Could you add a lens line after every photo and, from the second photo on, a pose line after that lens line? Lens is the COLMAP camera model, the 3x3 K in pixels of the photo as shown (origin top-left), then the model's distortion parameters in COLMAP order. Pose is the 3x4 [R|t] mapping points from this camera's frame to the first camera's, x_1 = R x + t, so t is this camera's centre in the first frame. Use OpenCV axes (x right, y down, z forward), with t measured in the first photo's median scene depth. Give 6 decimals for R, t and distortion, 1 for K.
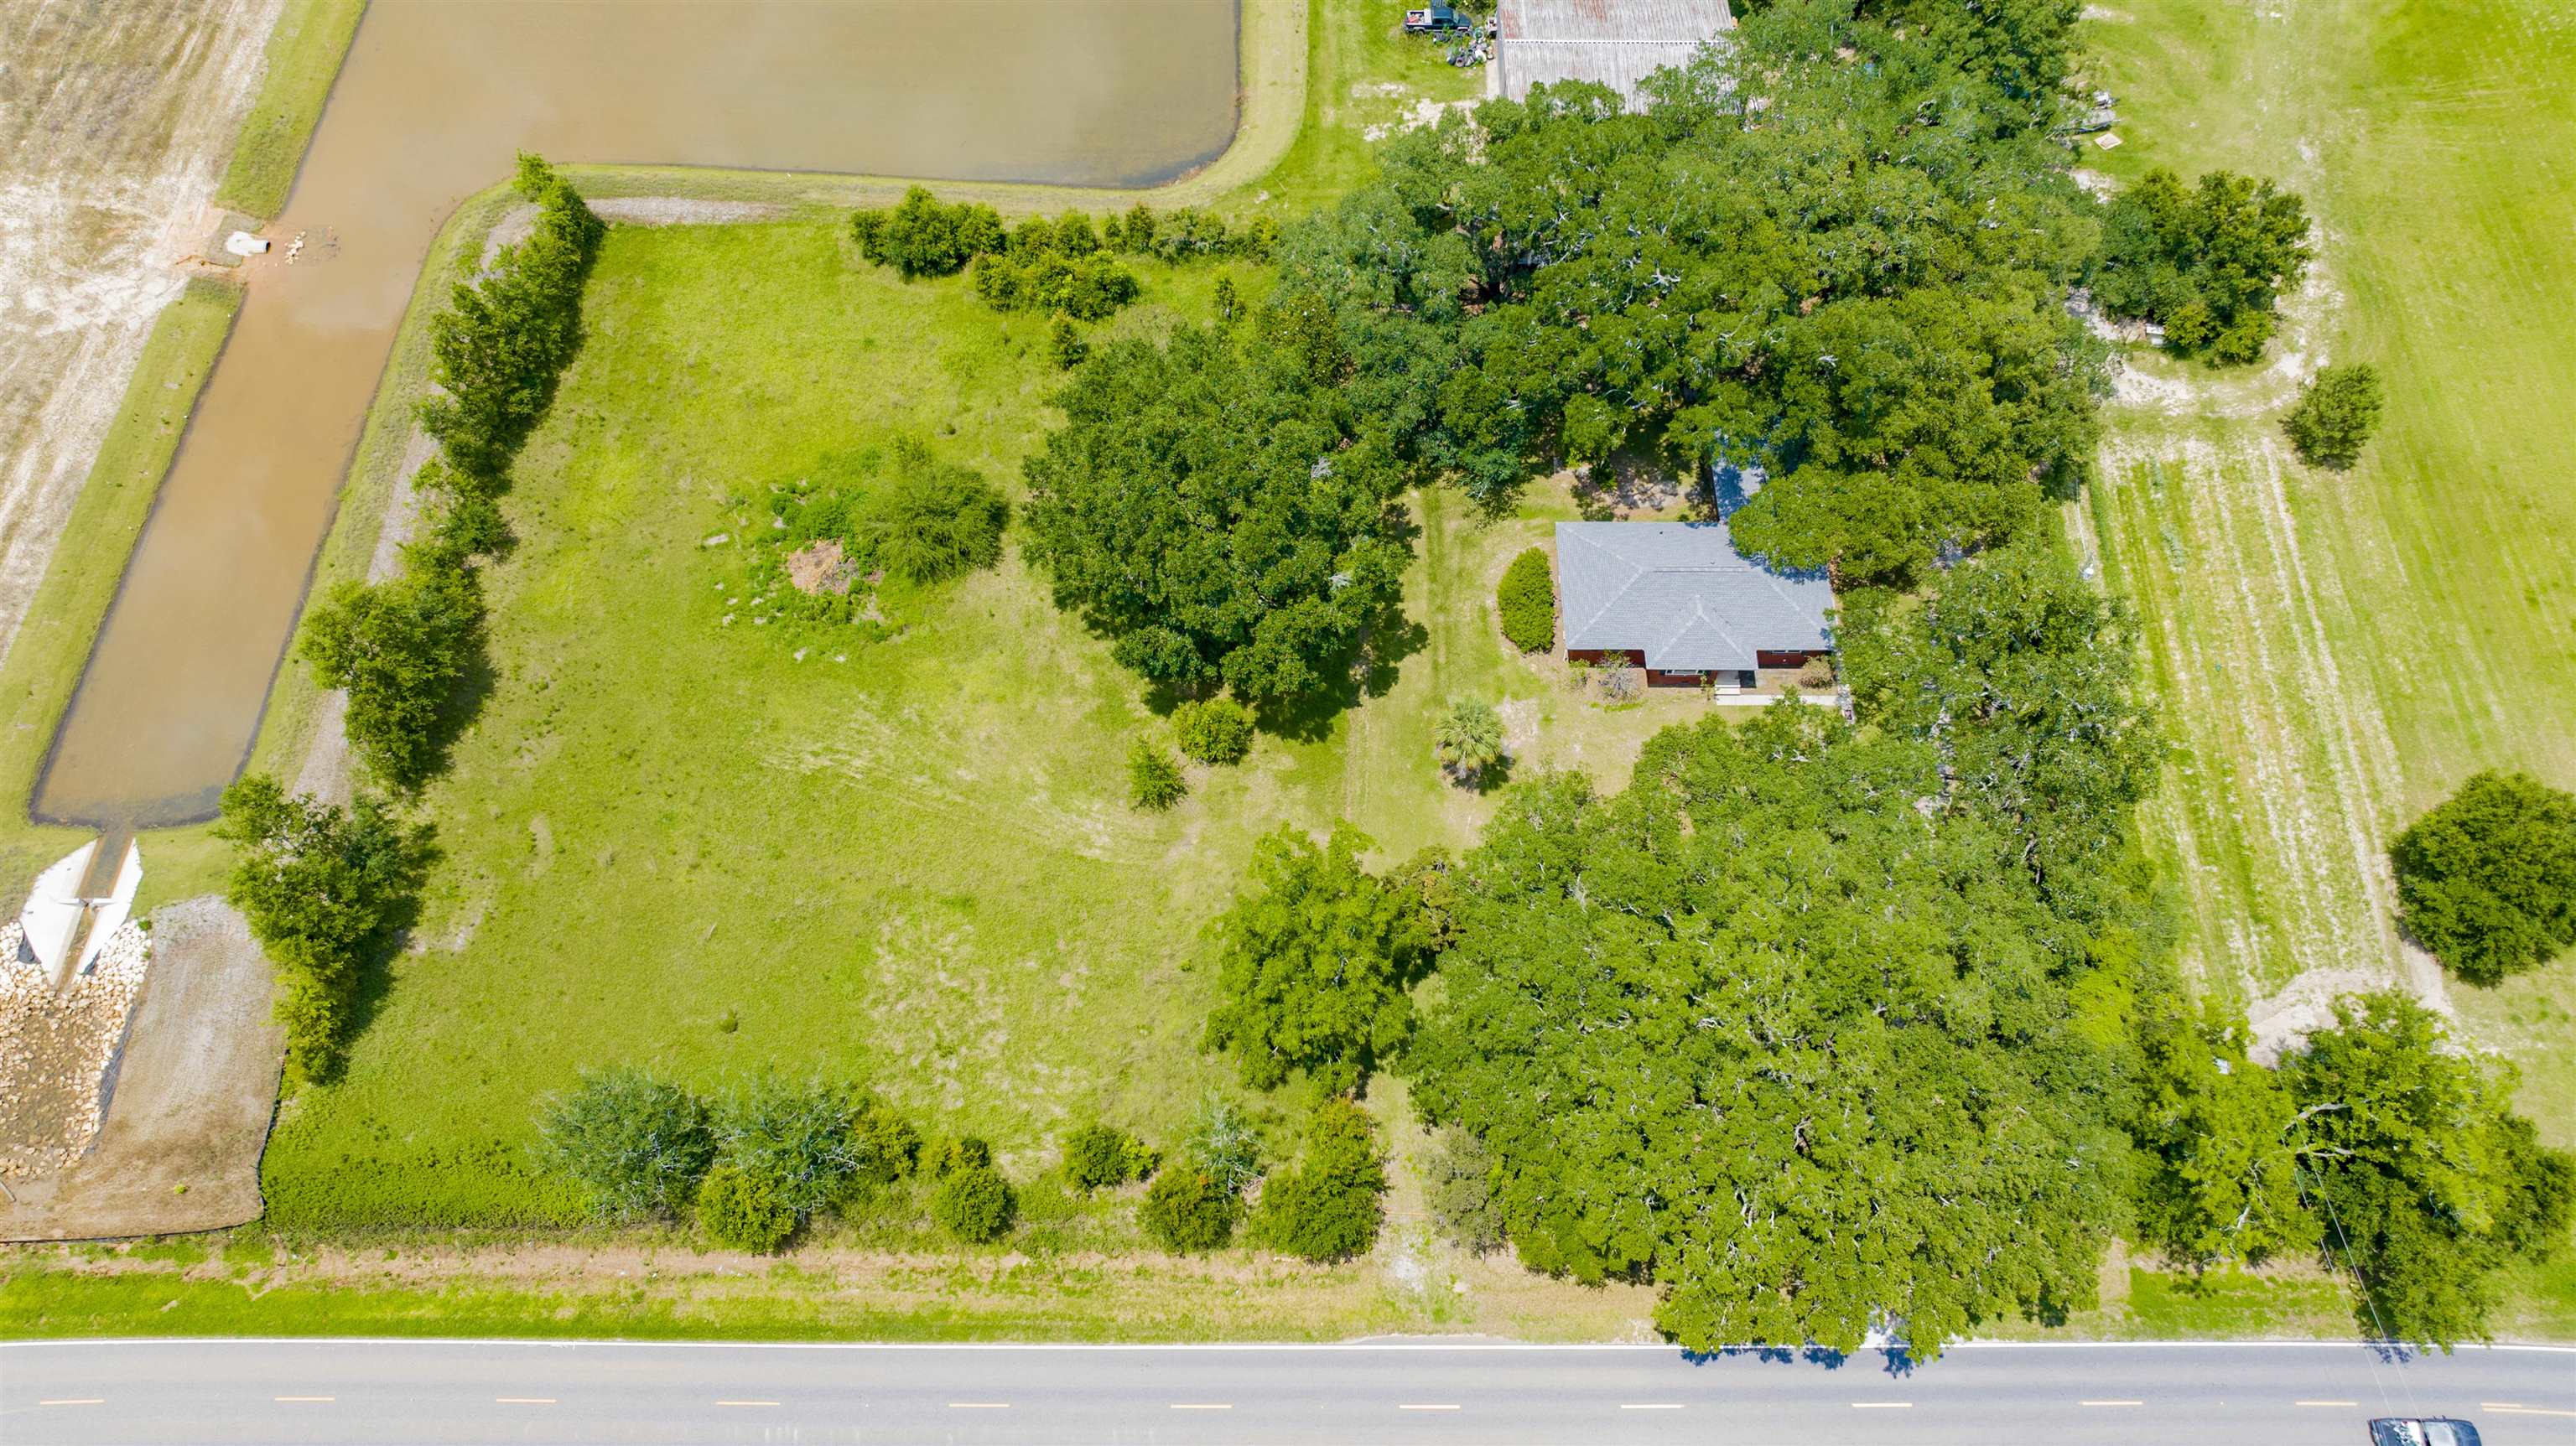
lens RADIAL K [[1820.4, 0, 1300.0], [0, 1820.4, 719.5], [0, 0, 1]] dist [-0.033632, 0.036003]
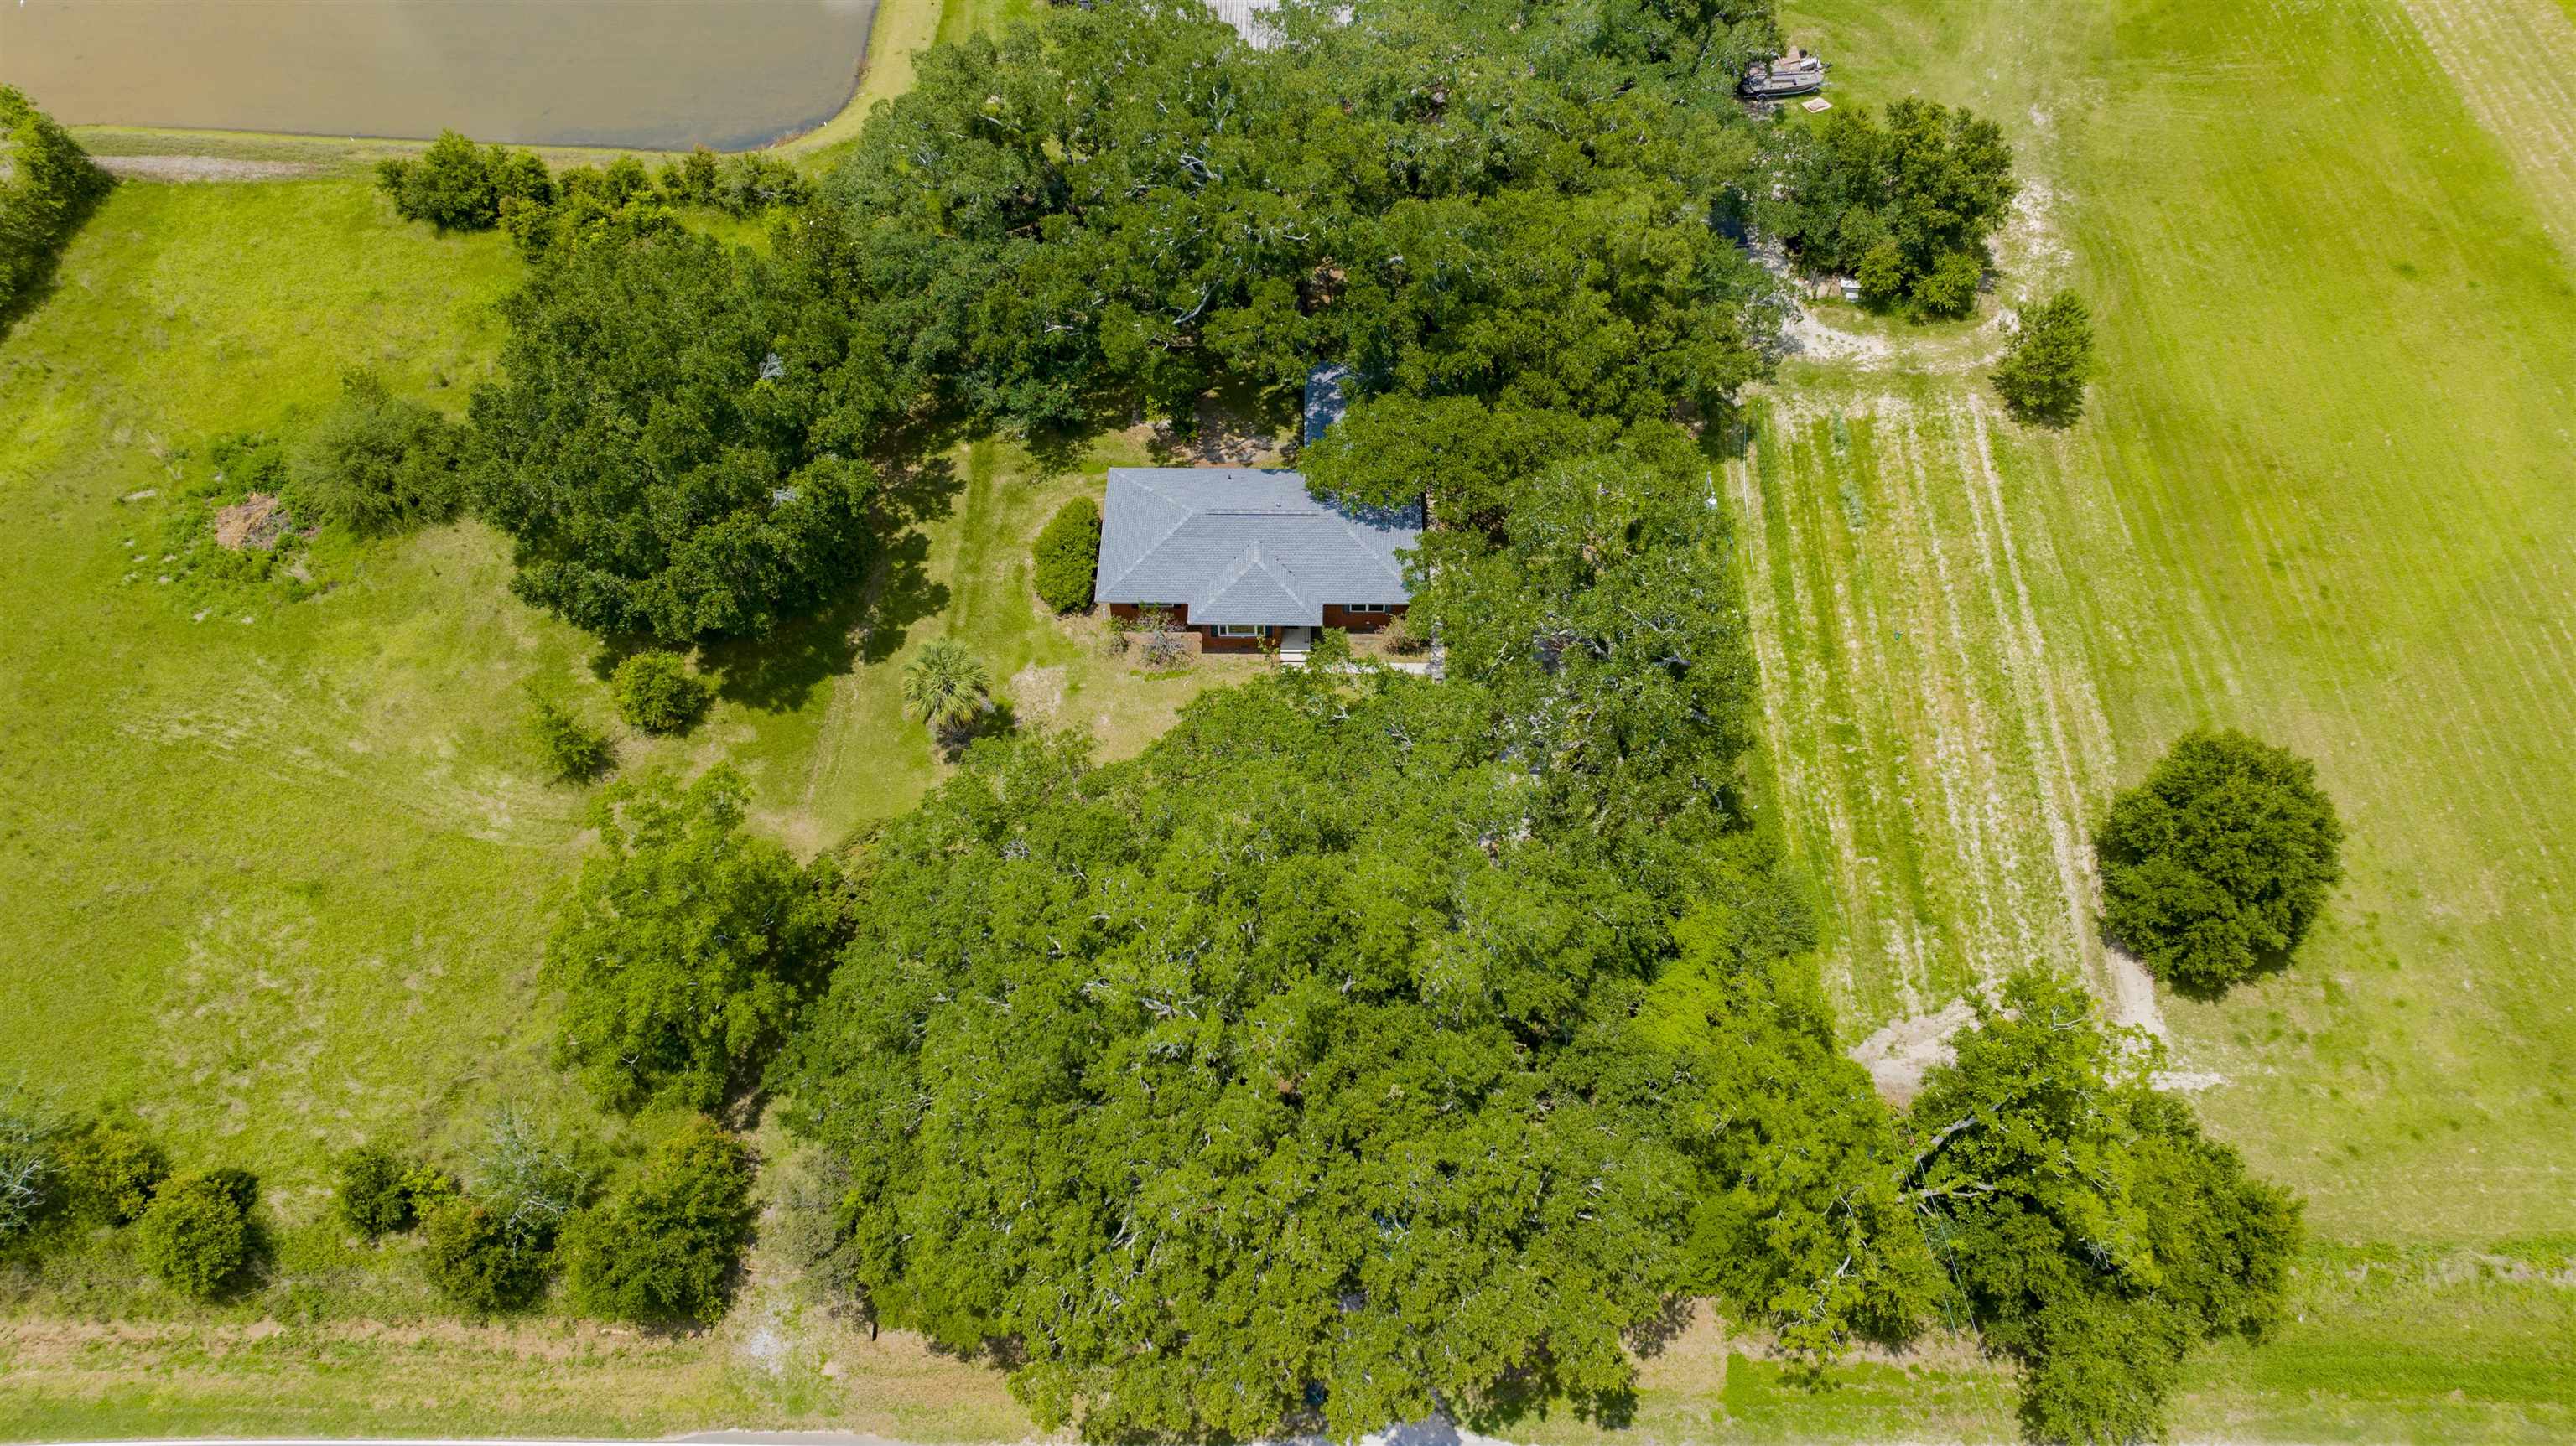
lens RADIAL K [[1820.4, 0, 1296.7], [0, 1820.4, 715.7], [0, 0, 1]] dist [-0.033632, 0.036003]
pose [[0.999977, 0.003987, -0.005517, 0.243202], [-0.004651, 0.991990, -0.126229, 0.116793], [0.004969, 0.126252, 0.991986, 0.184094]]
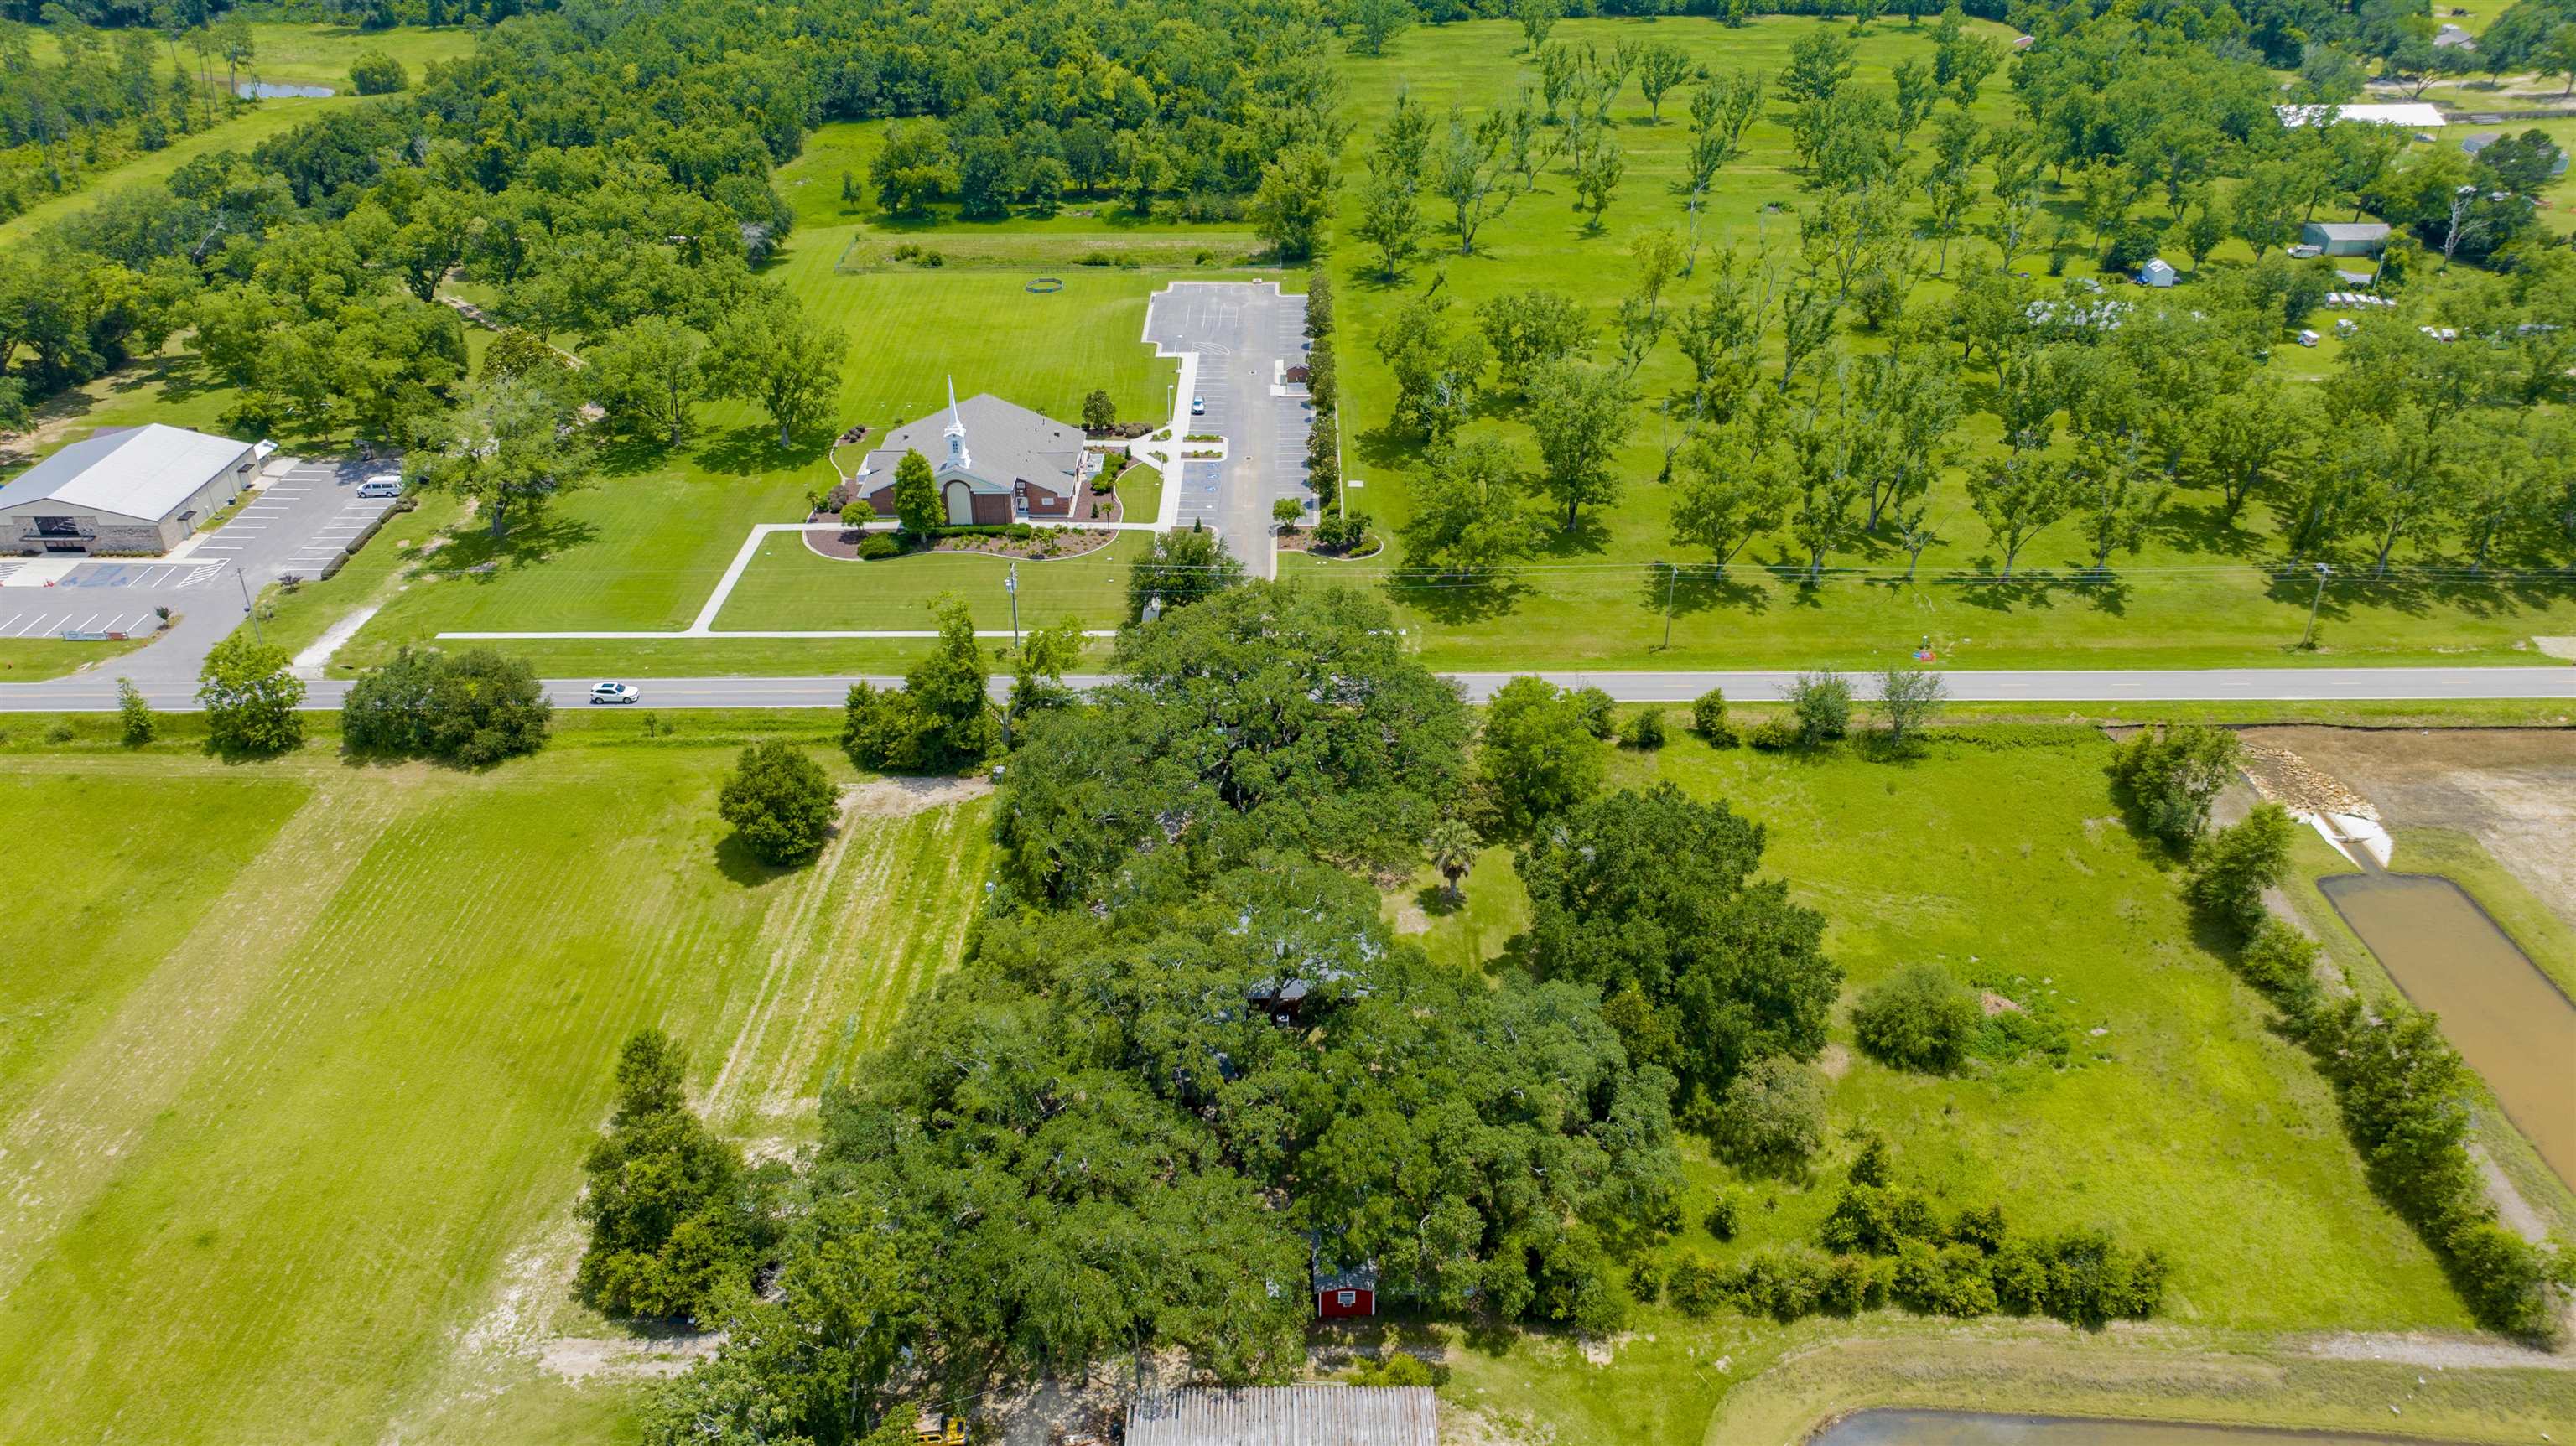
lens RADIAL K [[1820.4, 0, 1293.8], [0, 1820.4, 710.9], [0, 0, 1]] dist [-0.033632, 0.036003]
pose [[-0.999982, 0.001750, -0.005789, 0.216925], [-0.005773, 0.009084, 0.999942, -1.349506], [0.001803, 0.999957, -0.009074, 0.859327]]
